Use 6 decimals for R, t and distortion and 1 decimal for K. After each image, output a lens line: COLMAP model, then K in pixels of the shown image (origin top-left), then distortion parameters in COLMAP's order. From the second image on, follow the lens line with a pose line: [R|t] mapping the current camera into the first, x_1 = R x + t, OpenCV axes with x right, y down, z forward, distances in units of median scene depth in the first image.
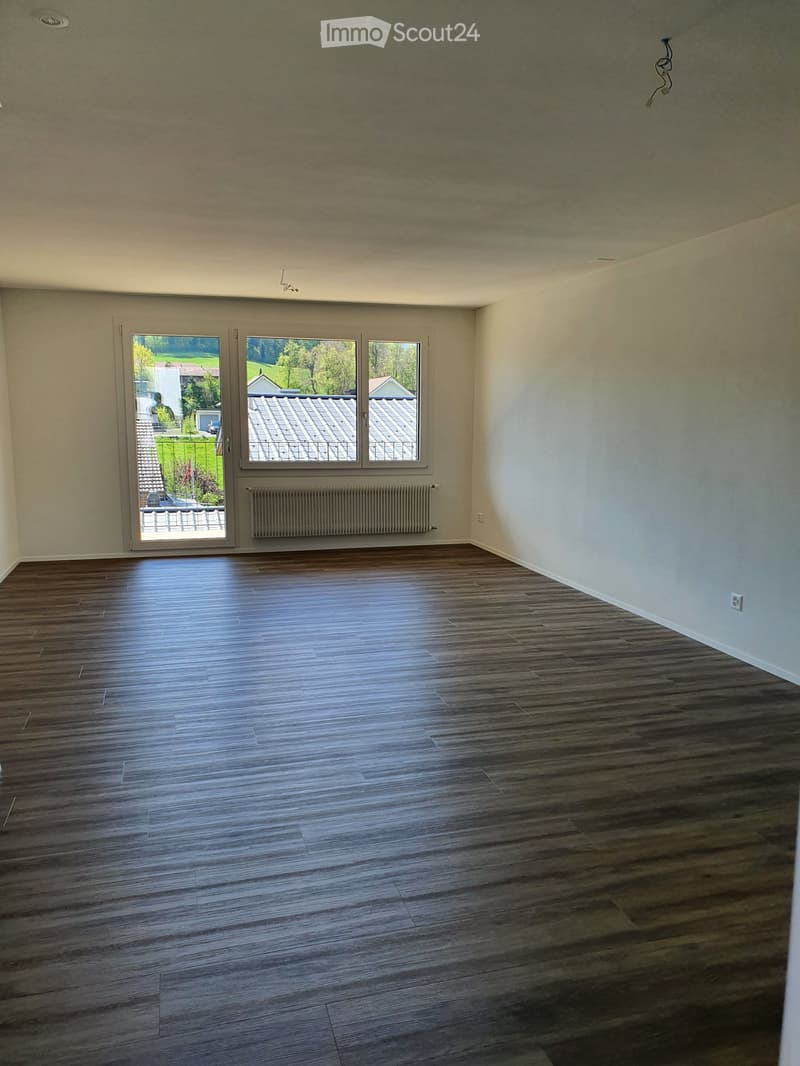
lens RADIAL K [[811.2, 0, 400.0], [0, 811.2, 533.0], [0, 0, 1]] dist [0.059180, -0.000251]
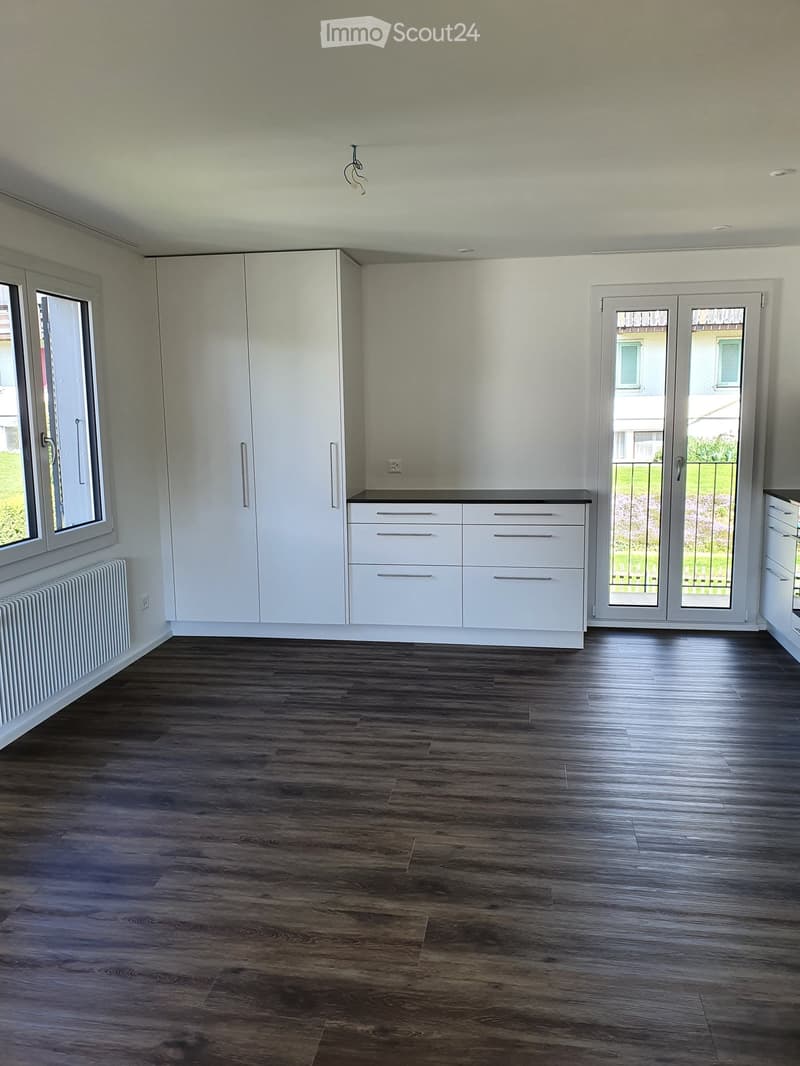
lens RADIAL K [[811.2, 0, 400.0], [0, 811.2, 533.0], [0, 0, 1]] dist [0.059180, -0.000251]
pose [[-0.902934, -0.059138, 0.425692, -0.257247], [0.074913, 0.953669, 0.291382, -0.316131], [-0.423201, 0.294988, -0.856670, 1.814155]]
